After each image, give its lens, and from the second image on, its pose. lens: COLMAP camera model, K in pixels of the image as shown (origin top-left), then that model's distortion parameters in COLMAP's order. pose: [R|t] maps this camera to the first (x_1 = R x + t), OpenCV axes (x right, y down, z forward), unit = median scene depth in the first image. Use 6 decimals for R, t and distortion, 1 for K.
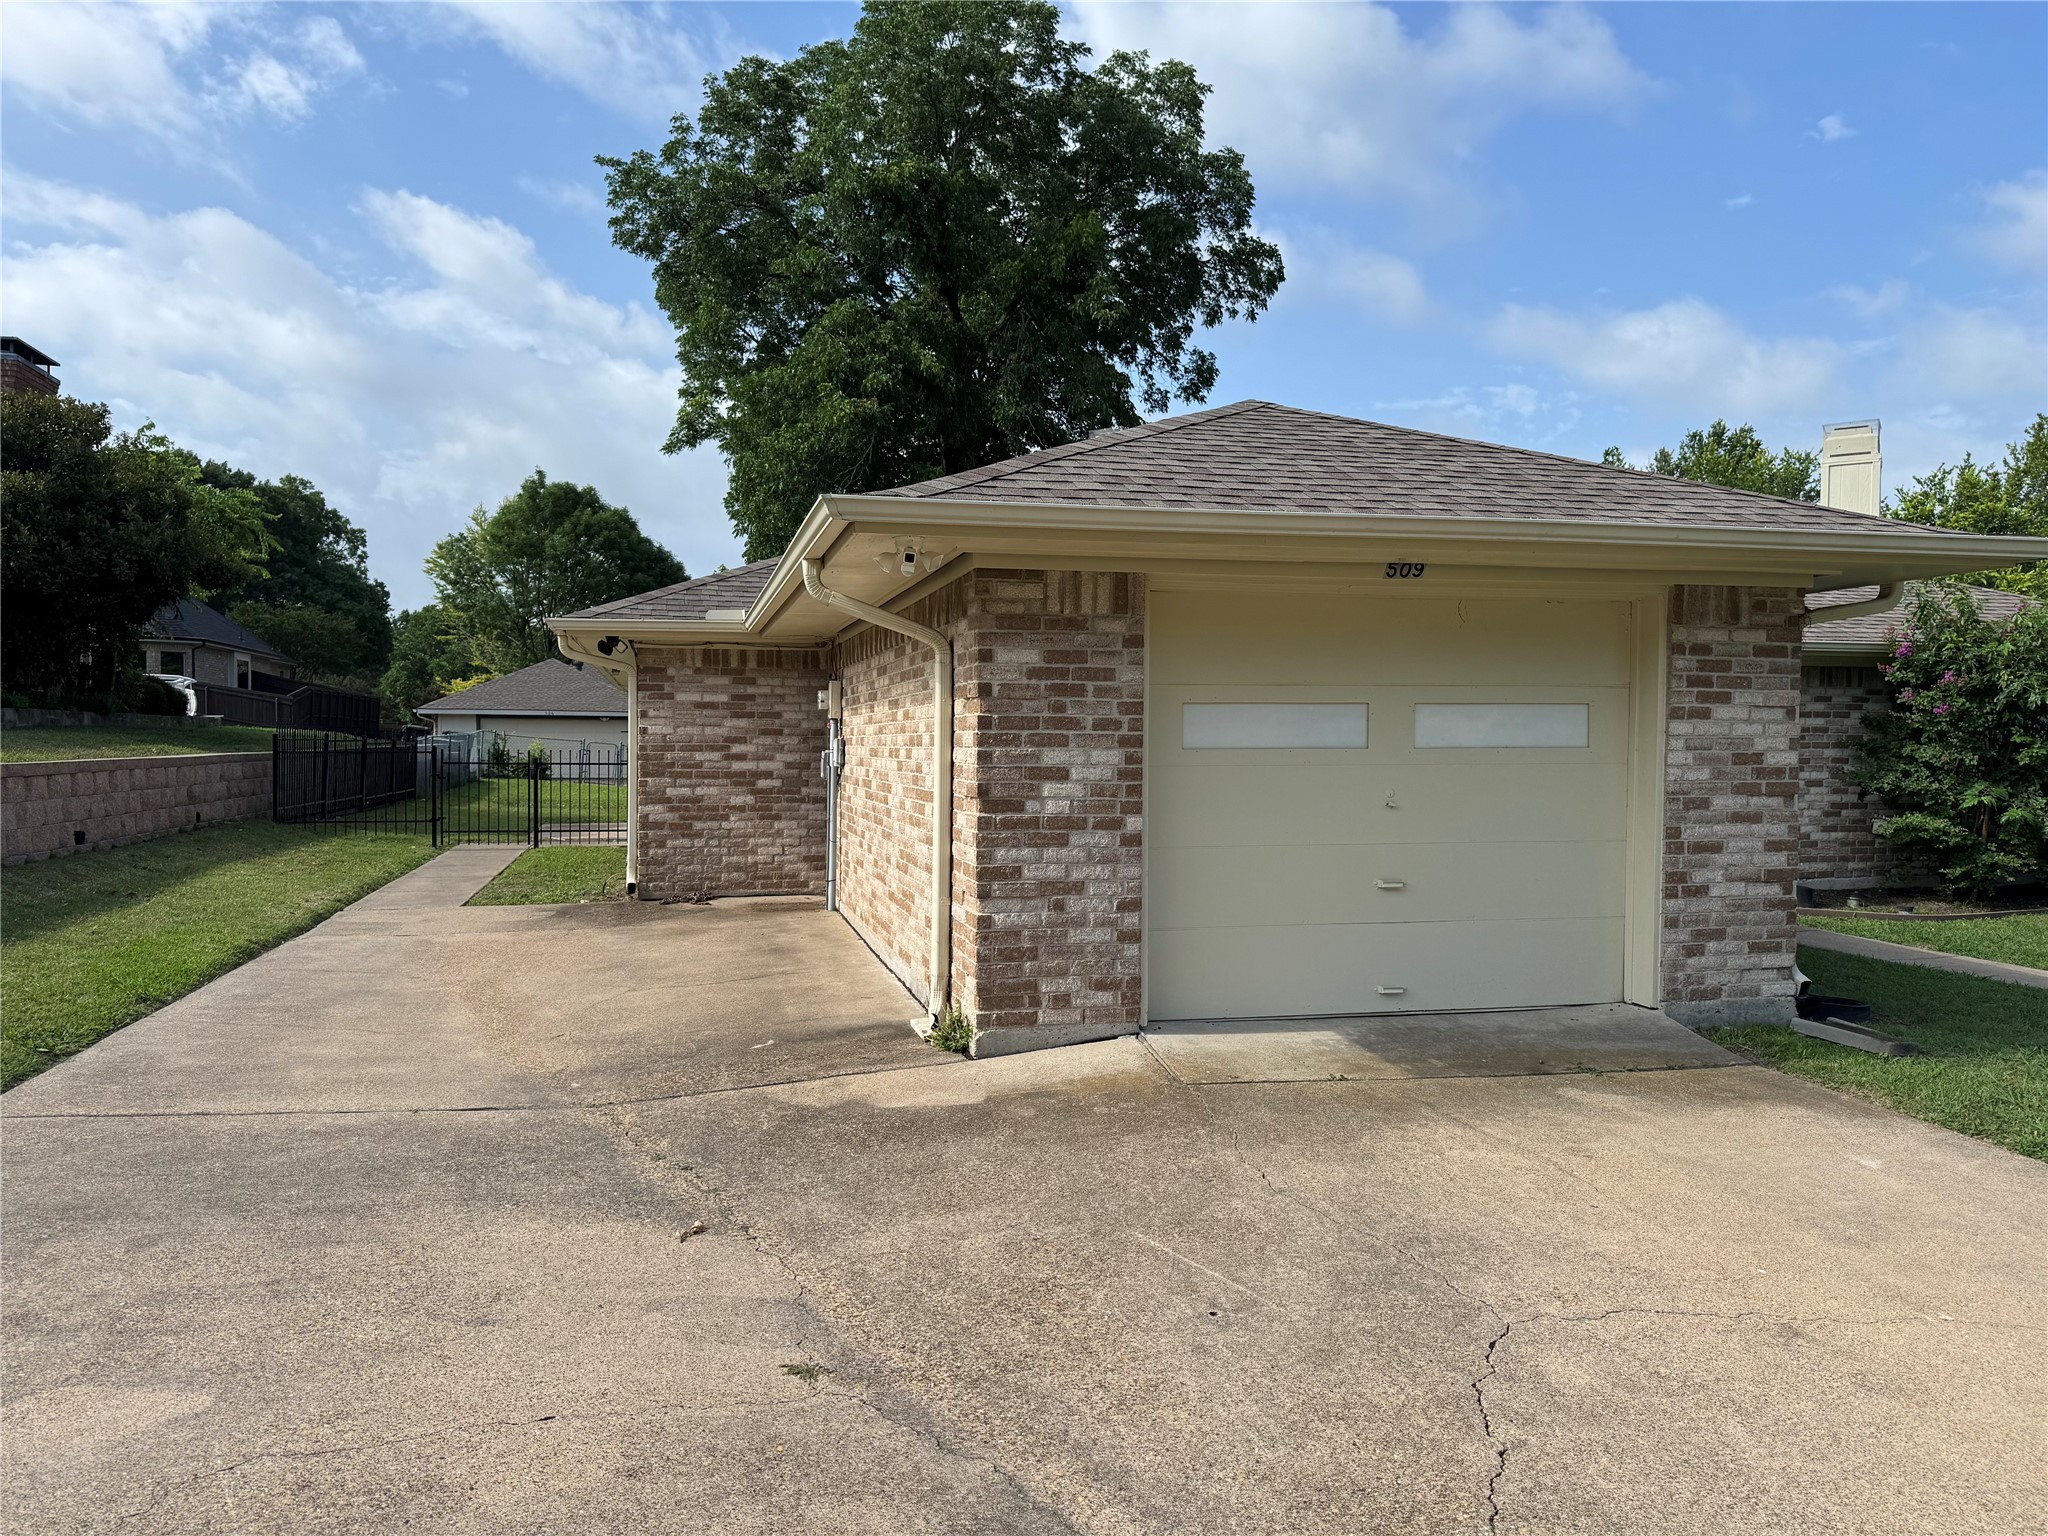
lens RADIAL K [[1435.9, 0, 1027.9], [0, 1435.9, 763.6], [0, 0, 1]] dist [0.053717, -0.002681]
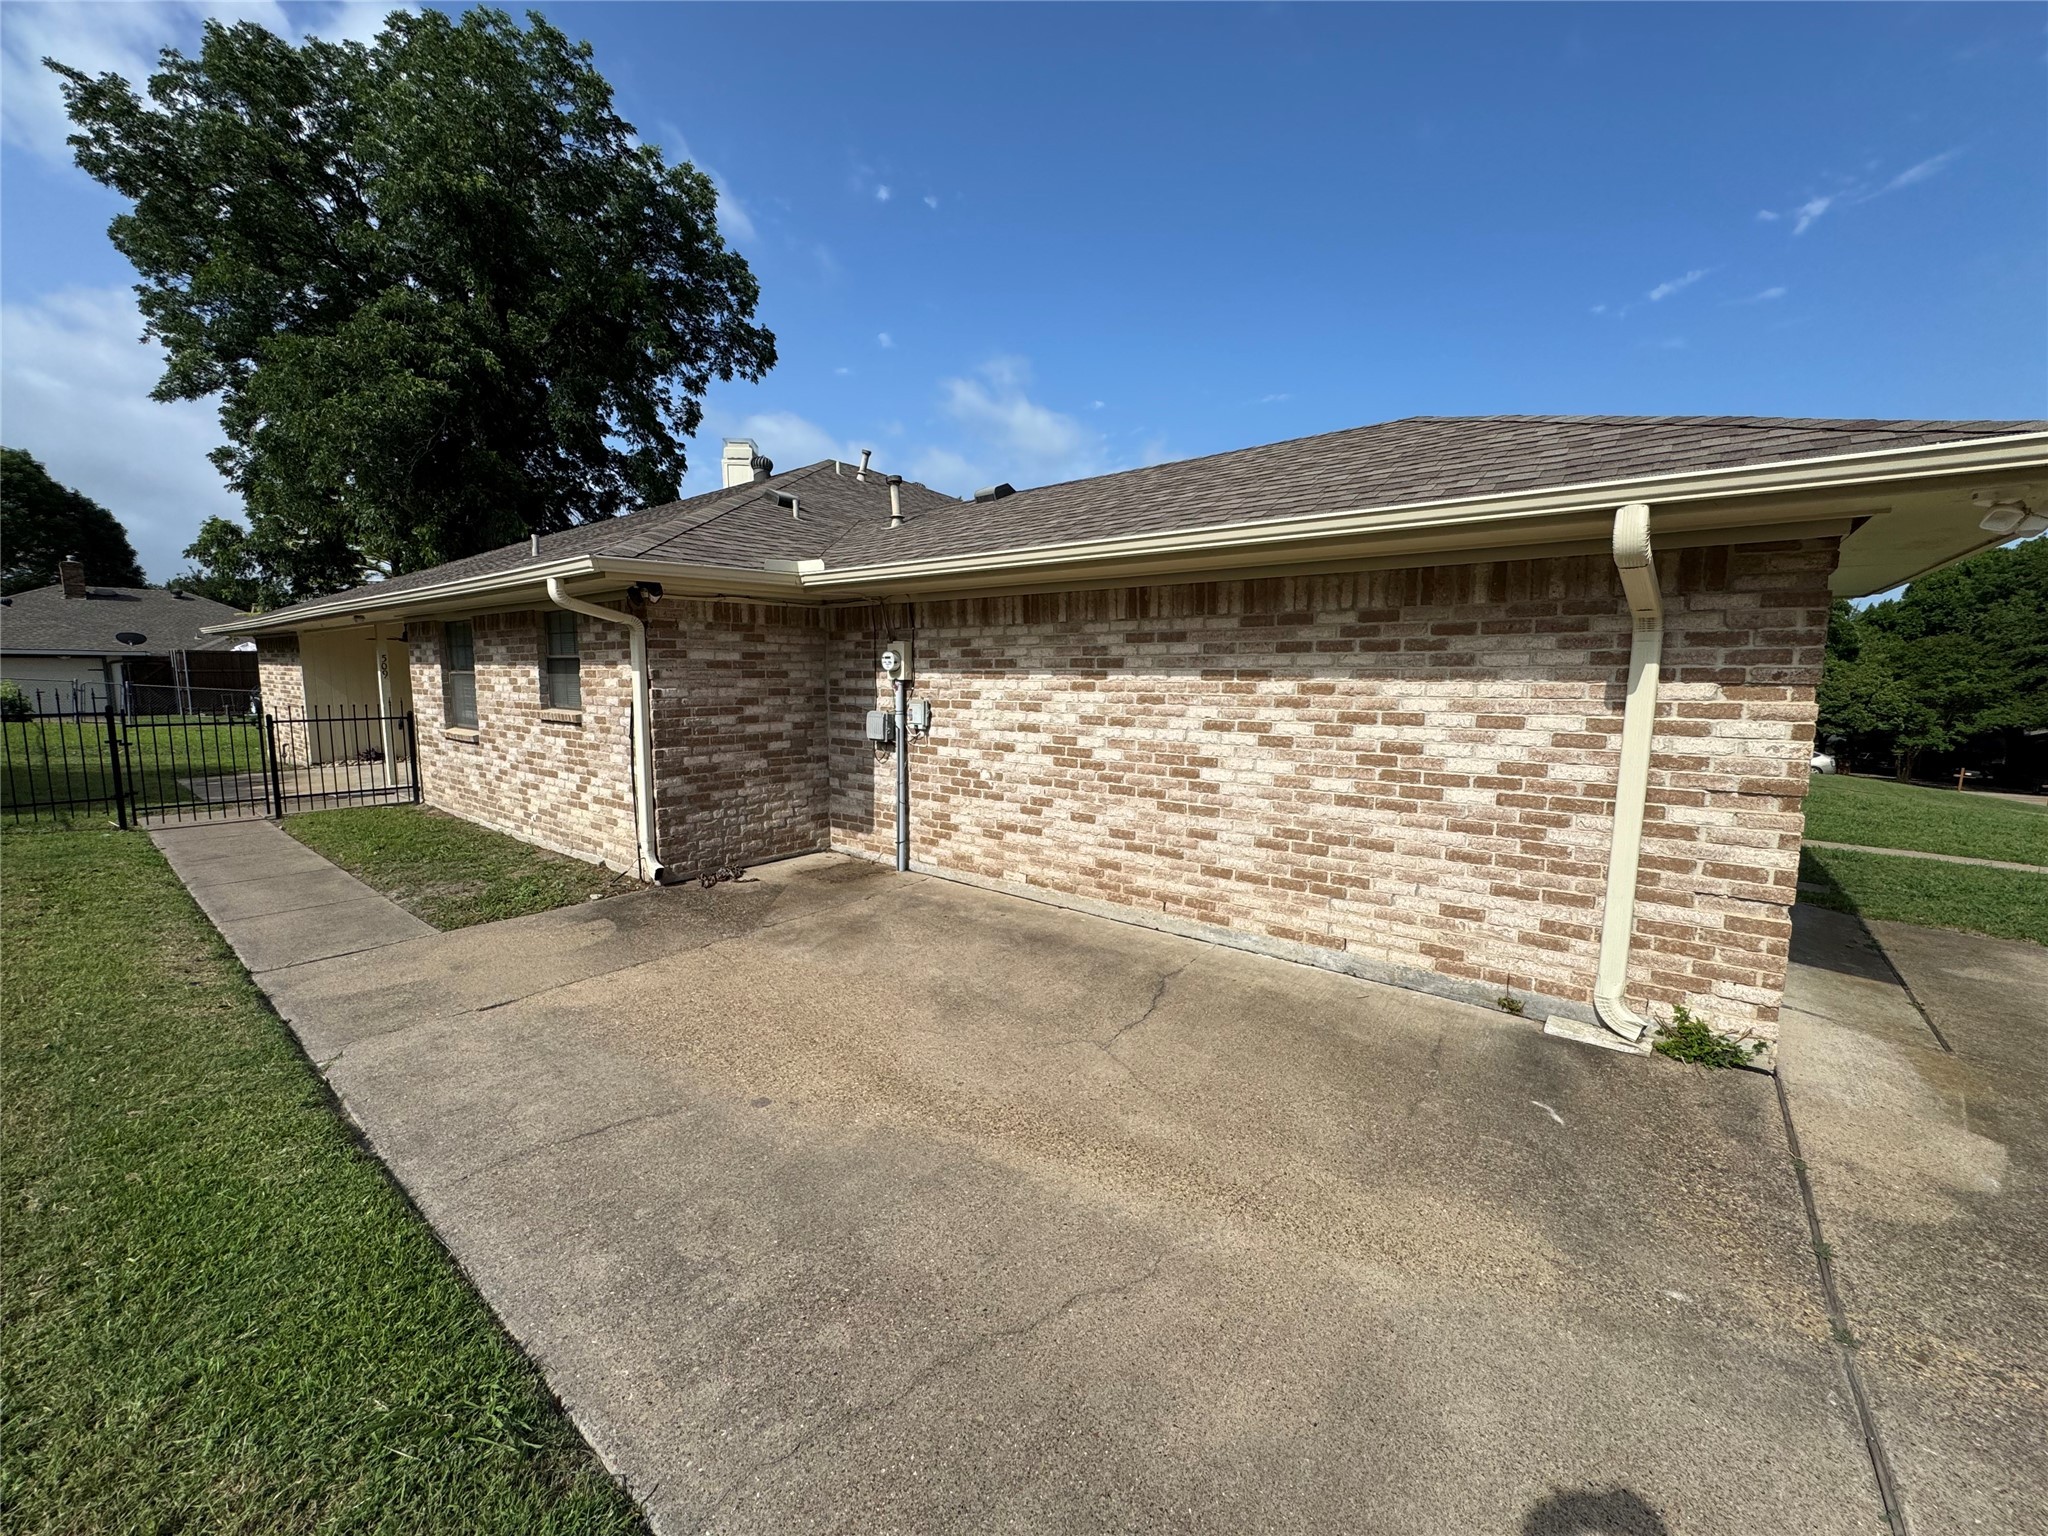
lens RADIAL K [[818.0, 0, 1038.4], [0, 818.0, 766.3], [0, 0, 1]] dist [-0.003492, 0.000523]
pose [[0.799420, -0.069846, 0.596699, -0.370999], [0.009684, 0.994588, 0.103446, -0.027557], [-0.600695, -0.076918, 0.795770, 0.456242]]
